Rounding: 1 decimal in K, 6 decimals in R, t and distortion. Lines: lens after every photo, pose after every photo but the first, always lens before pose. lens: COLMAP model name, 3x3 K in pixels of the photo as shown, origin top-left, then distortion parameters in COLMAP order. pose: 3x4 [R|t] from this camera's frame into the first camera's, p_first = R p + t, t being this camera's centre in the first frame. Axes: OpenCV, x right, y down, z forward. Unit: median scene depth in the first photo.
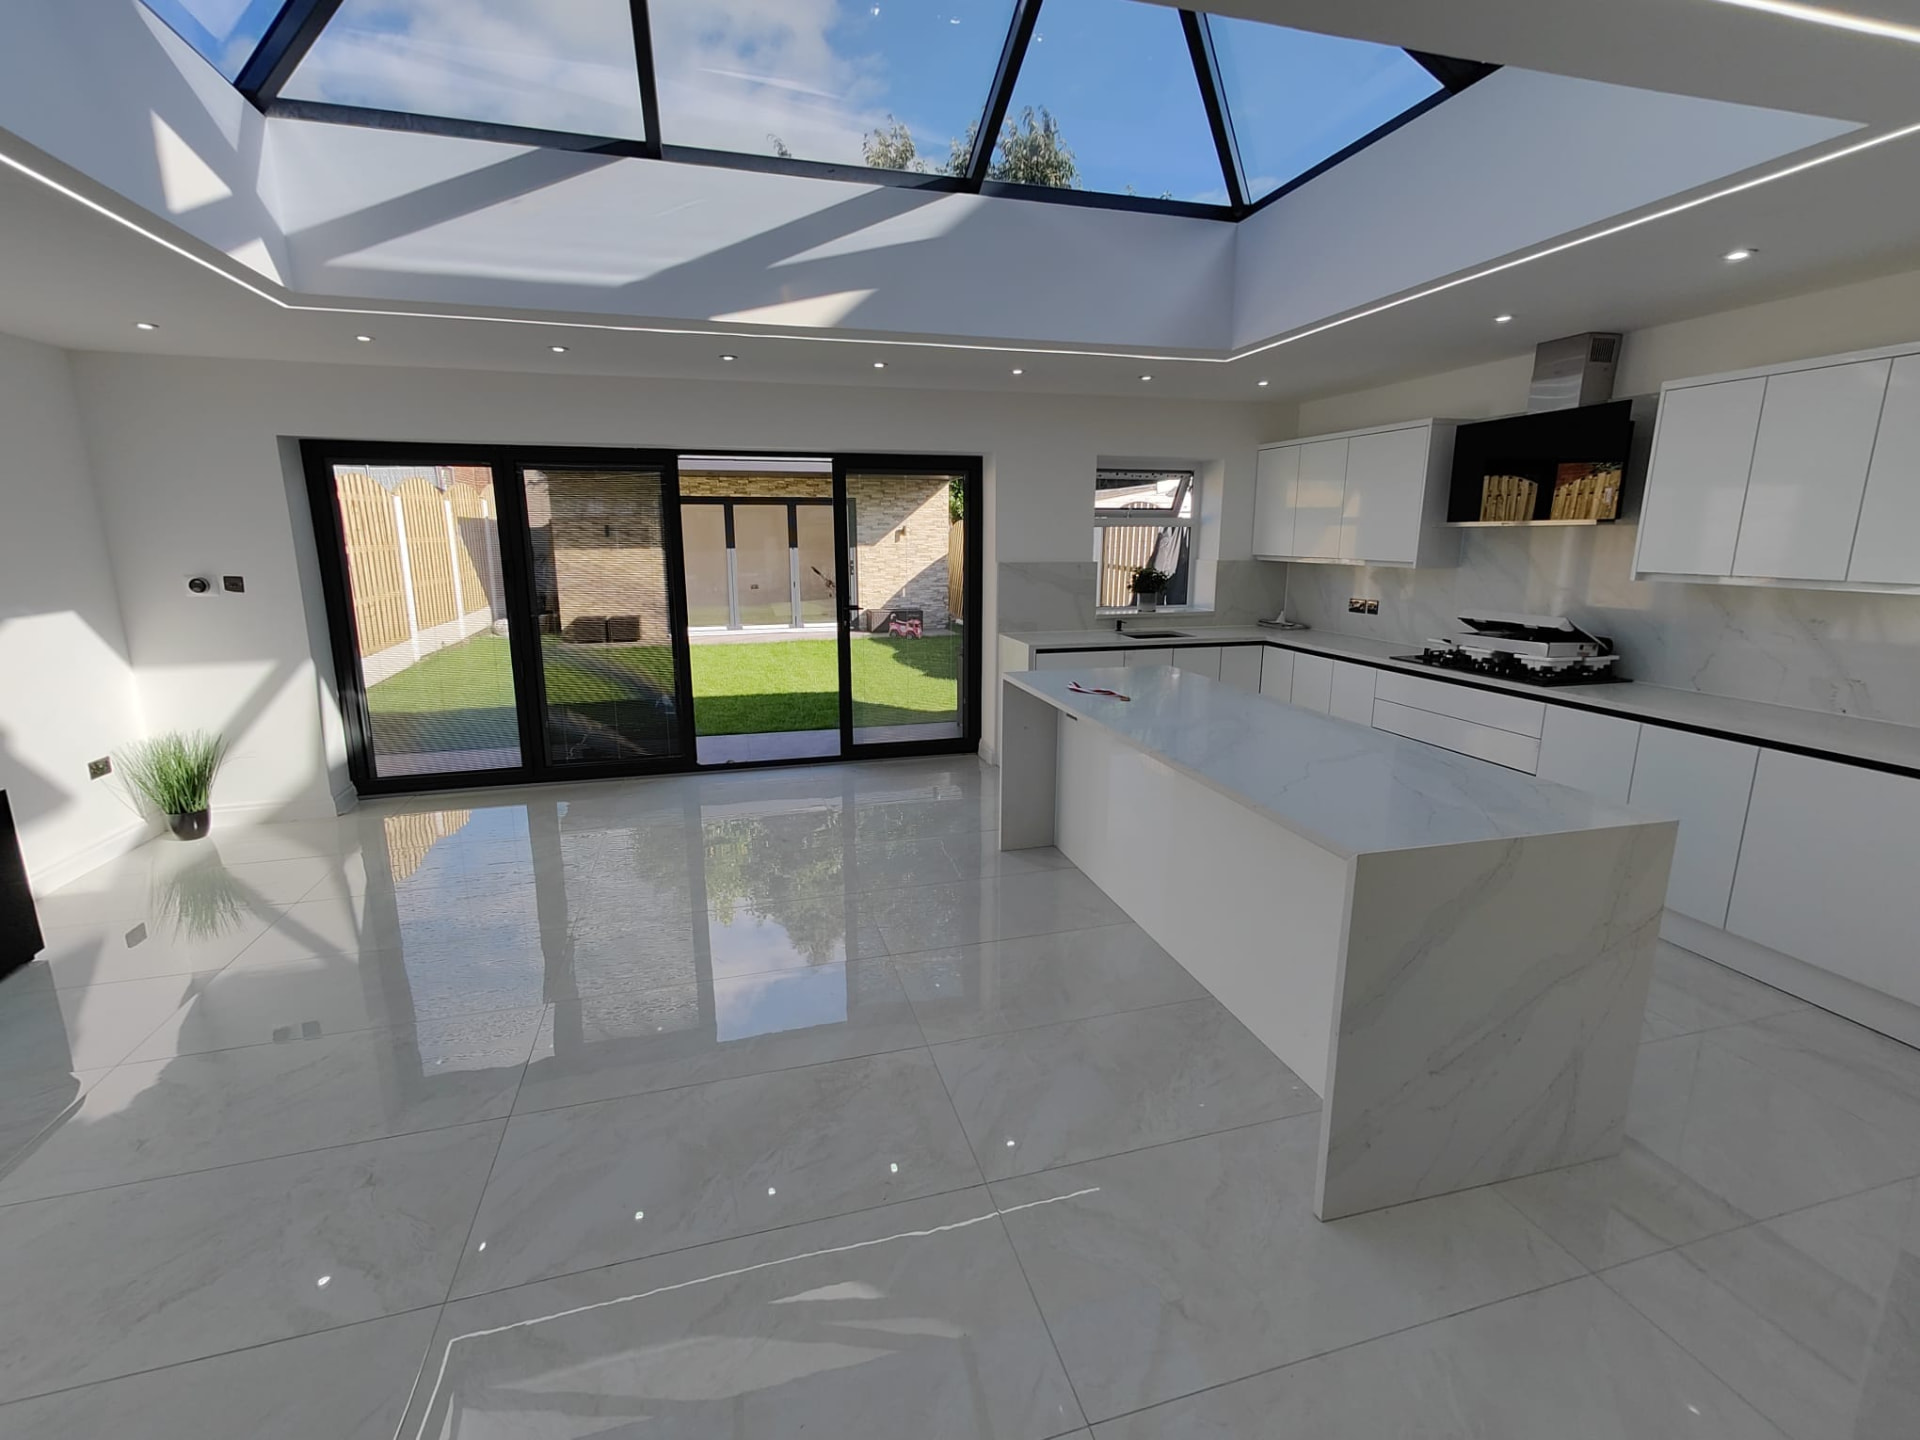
lens RADIAL K [[861.0, 0, 960.0], [0, 861.0, 720.0], [0, 0, 1]] dist [0.012200, 0.000271]
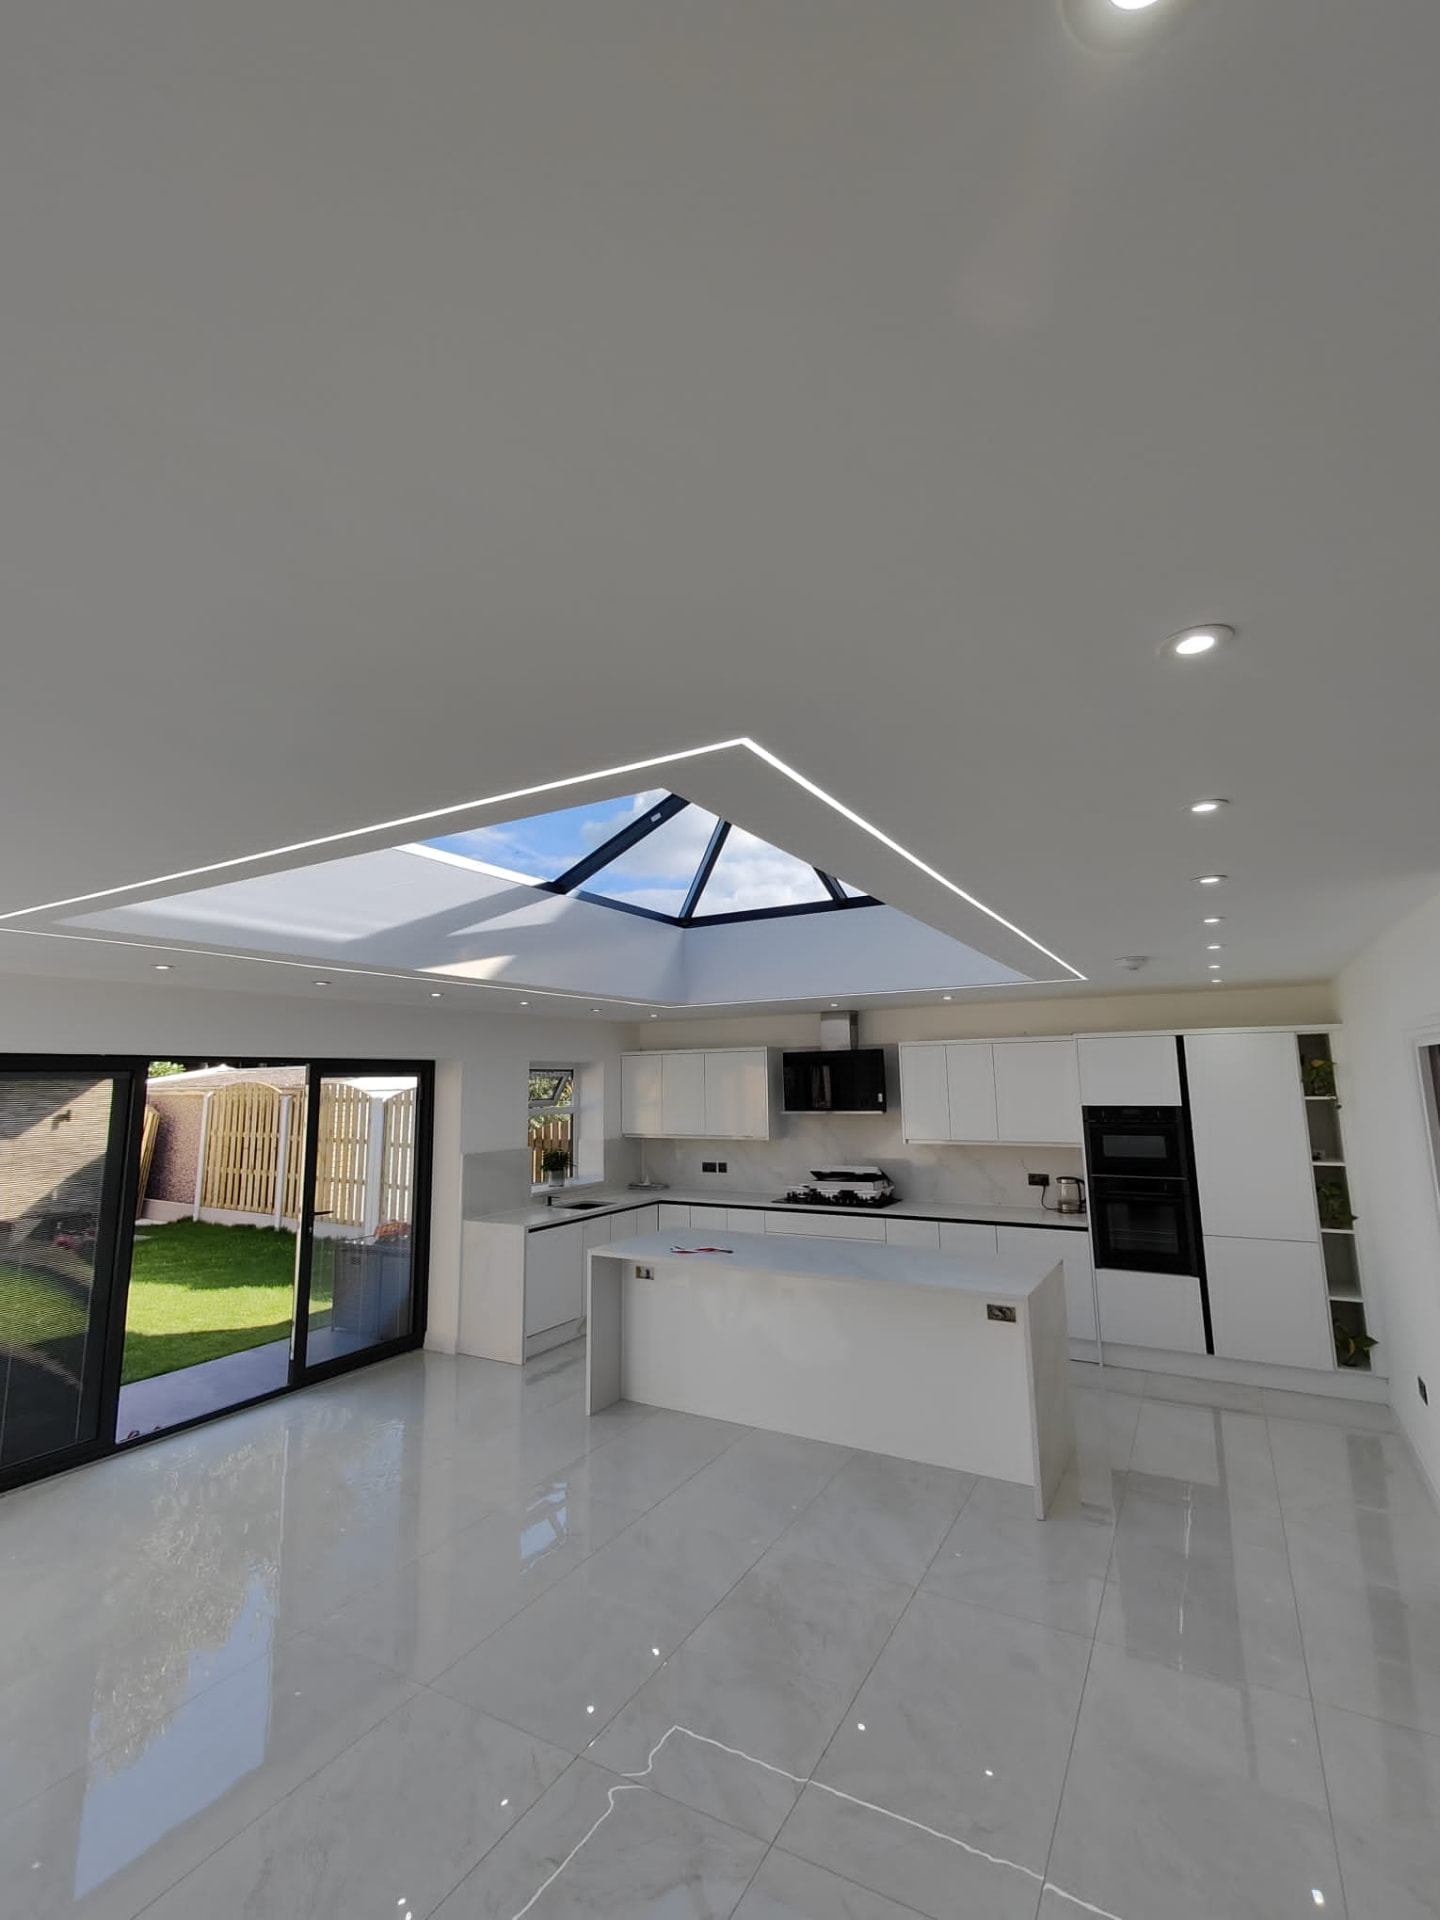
lens RADIAL K [[861.0, 0, 720.0], [0, 861.0, 960.0], [0, 0, 1]] dist [0.012200, 0.000271]
pose [[0.710390, 0.084264, 0.698746, -0.639916], [0.168711, 0.943473, -0.285299, -0.056506], [-0.683288, 0.320560, 0.656018, -0.047675]]
